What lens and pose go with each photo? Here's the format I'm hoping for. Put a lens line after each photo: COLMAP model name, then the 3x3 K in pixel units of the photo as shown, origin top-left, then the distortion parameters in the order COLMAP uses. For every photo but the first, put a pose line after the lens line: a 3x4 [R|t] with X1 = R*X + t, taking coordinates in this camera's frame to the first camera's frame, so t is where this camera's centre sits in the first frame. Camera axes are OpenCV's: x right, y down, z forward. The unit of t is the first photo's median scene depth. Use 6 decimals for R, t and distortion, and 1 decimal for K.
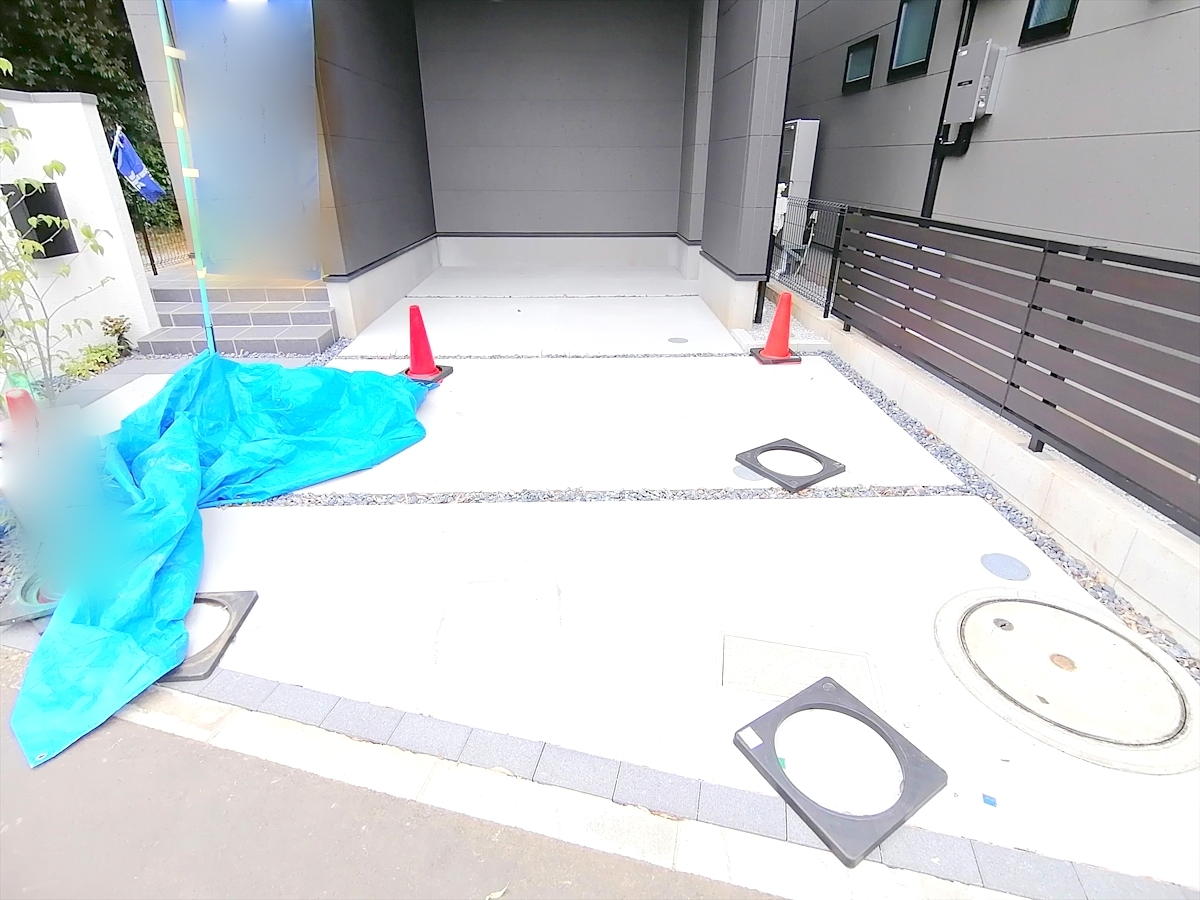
lens RADIAL K [[606.6, 0, 586.6], [0, 606.6, 434.2], [0, 0, 1]] dist [0.000463, 0.001915]
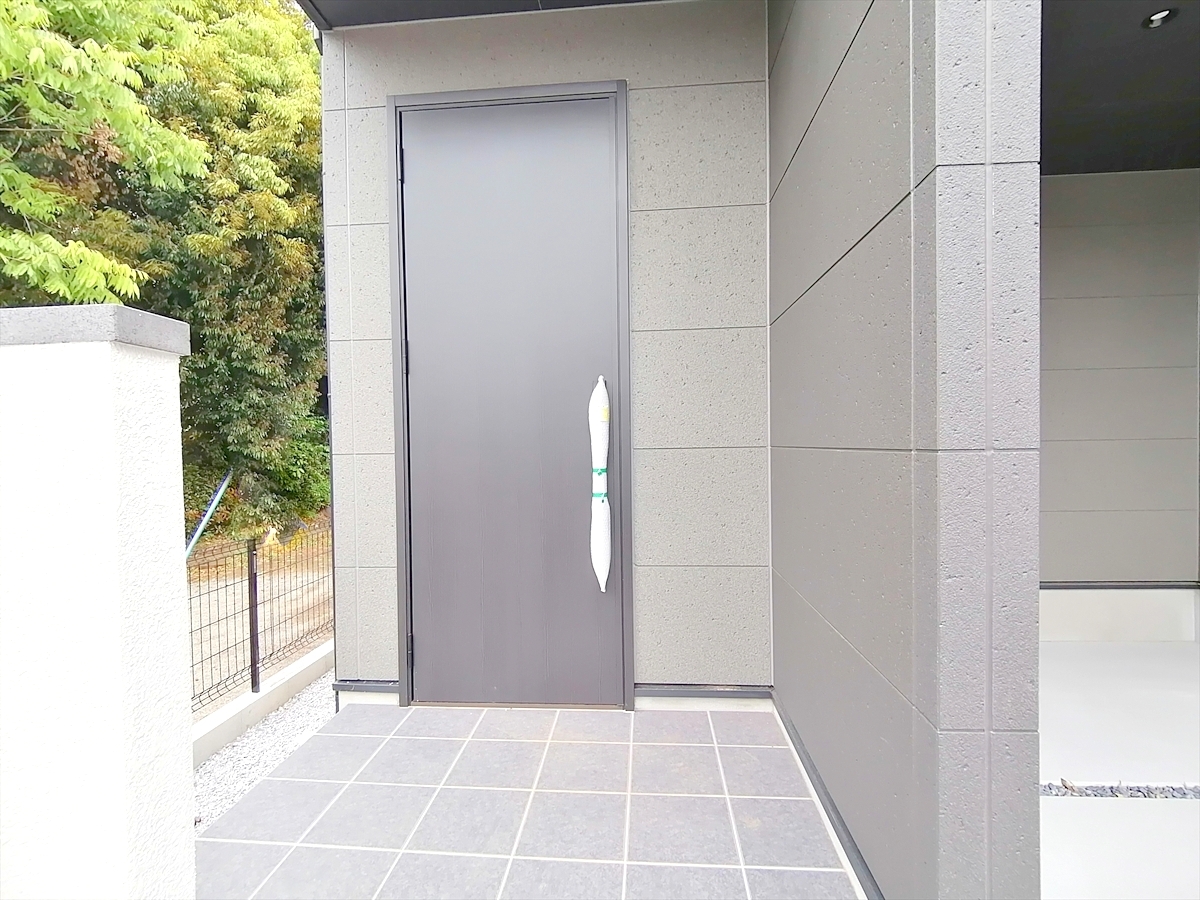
lens RADIAL K [[613.9, 0, 602.1], [0, 613.9, 454.9], [0, 0, 1]] dist [-0.003957, -0.000703]
pose [[0.994989, -0.012849, -0.099160, -0.532829], [-0.026968, 0.920472, -0.389878, -0.359168], [0.096283, 0.390598, 0.915512, 0.700246]]
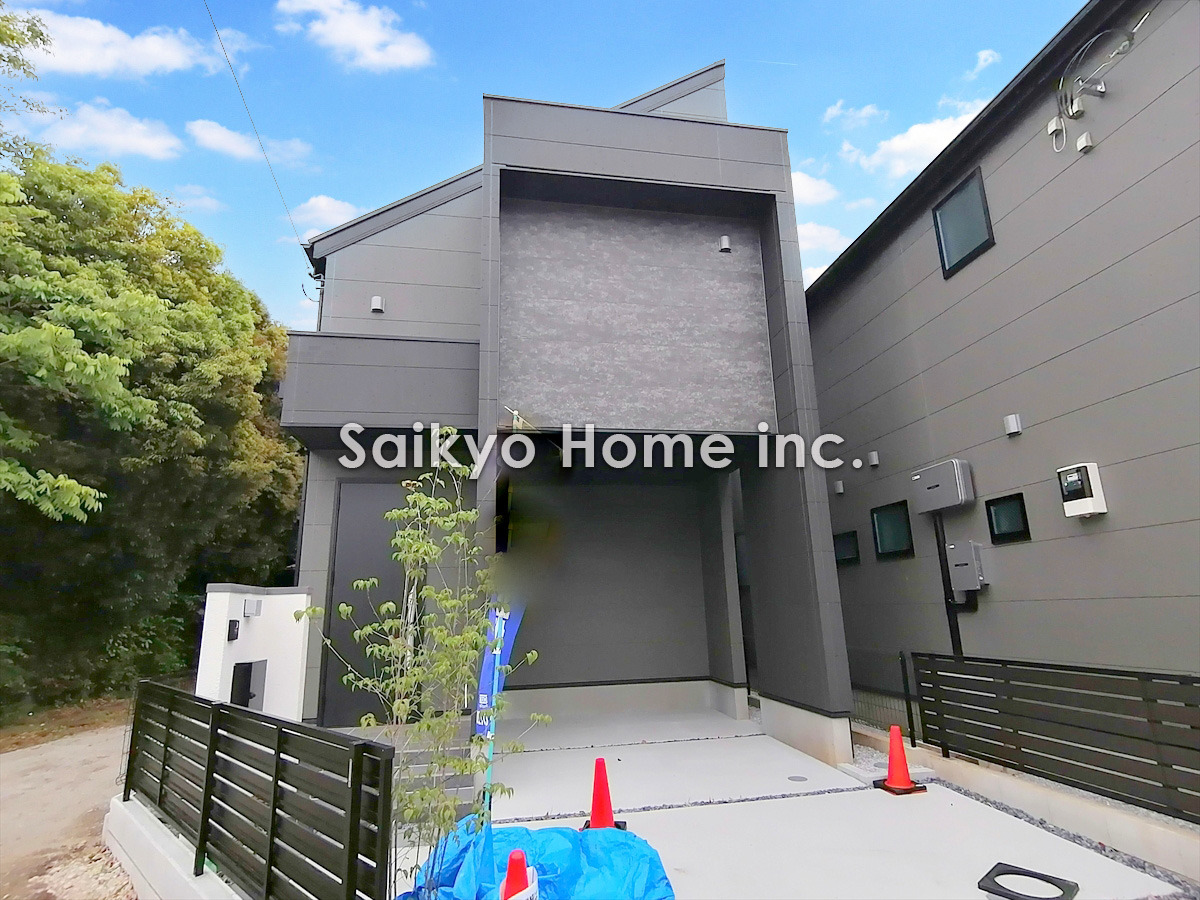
lens RADIAL K [[601.1, 0, 597.4], [0, 601.1, 469.4], [0, 0, 1]] dist [-0.034361, 0.010689]
pose [[0.989213, 0.005850, 0.146370, -0.372725], [0.084457, 0.793633, -0.602506, 0.014270], [-0.119688, 0.608369, 0.784578, -0.116811]]
